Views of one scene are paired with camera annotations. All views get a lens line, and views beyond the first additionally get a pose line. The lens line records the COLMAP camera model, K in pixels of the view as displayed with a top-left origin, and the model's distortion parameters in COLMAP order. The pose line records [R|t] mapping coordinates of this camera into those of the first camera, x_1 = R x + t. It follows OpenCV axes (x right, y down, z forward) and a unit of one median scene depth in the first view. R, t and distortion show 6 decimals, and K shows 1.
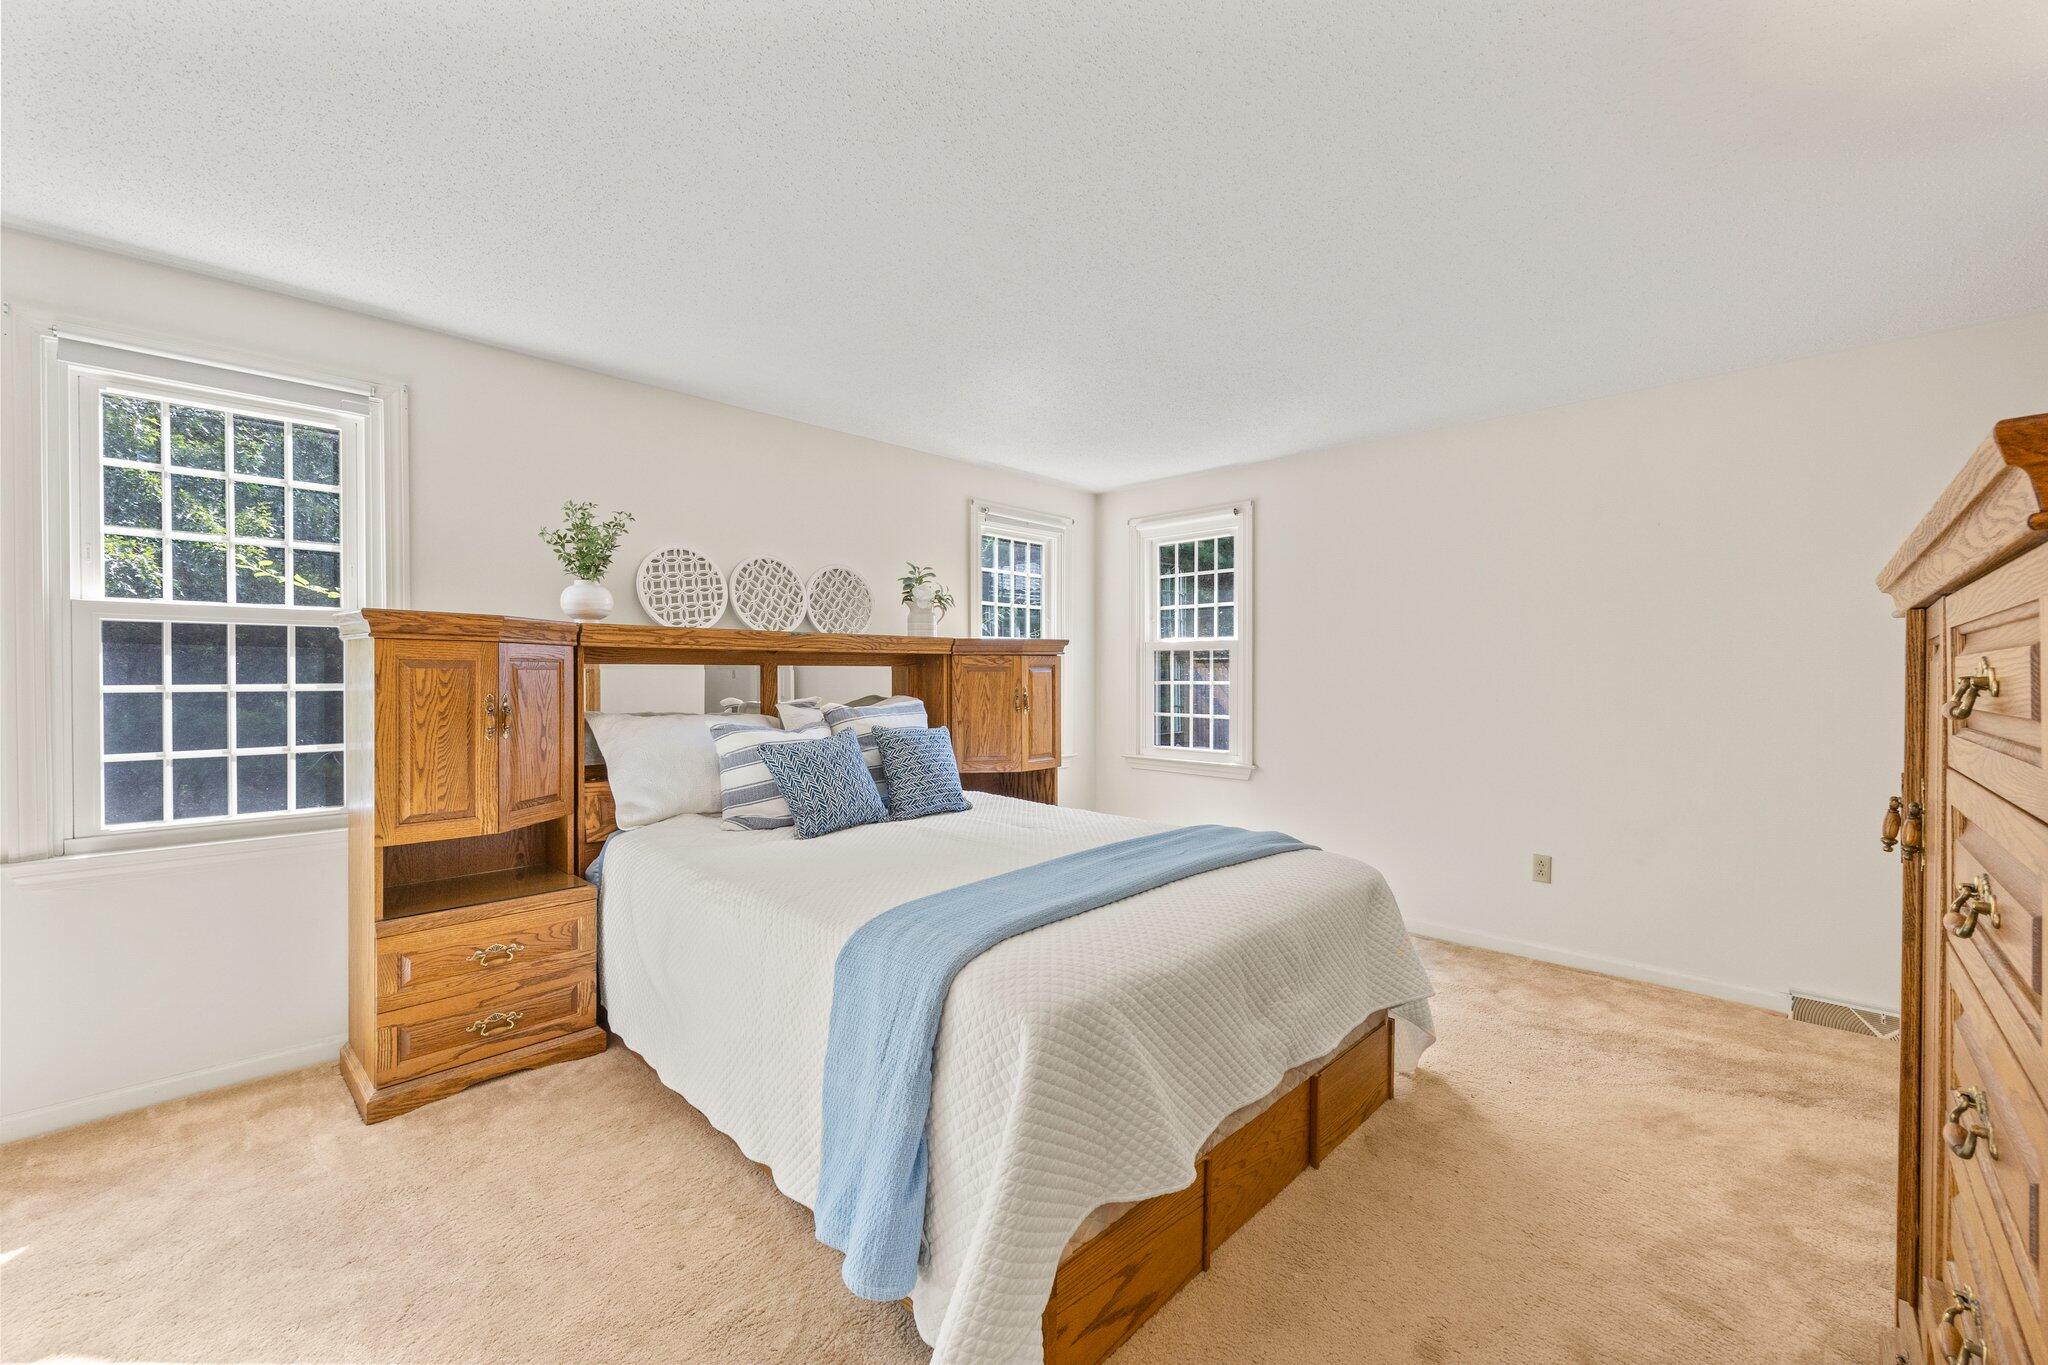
lens RADIAL K [[817.2, 0, 1016.9], [0, 817.2, 673.9], [0, 0, 1]] dist [0.000087, -0.000692]
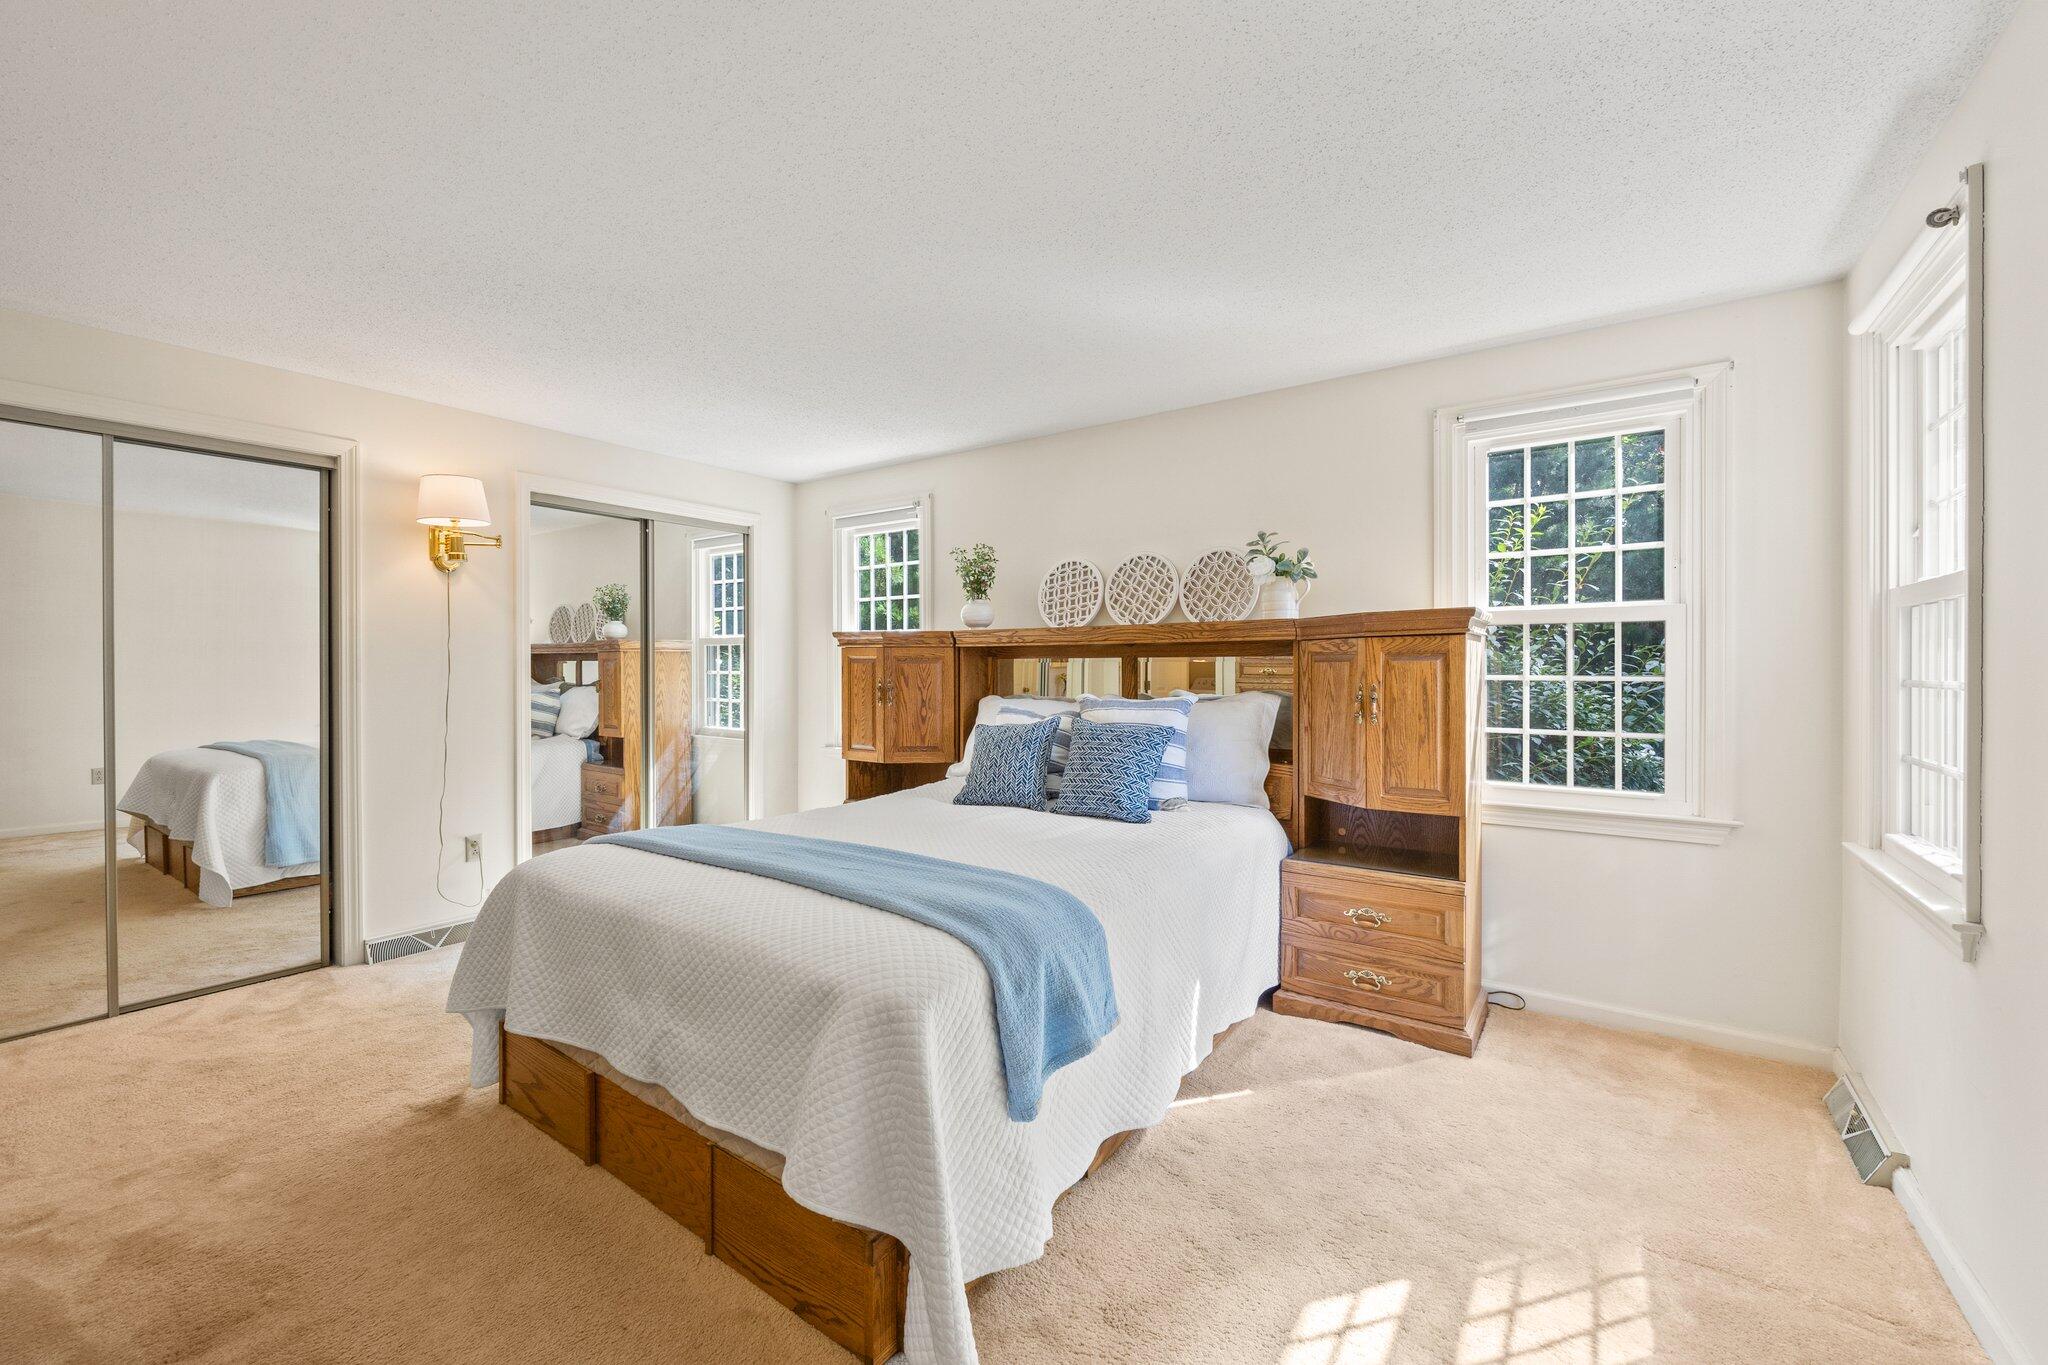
lens RADIAL K [[817.2, 0, 1009.0], [0, 817.2, 681.5], [0, 0, 1]] dist [0.000087, -0.000692]
pose [[0.165818, 0.016565, -0.986017, 0.751328], [0.001848, 0.999852, 0.017108, 0.002359], [0.986155, -0.004659, 0.165763, 0.707487]]
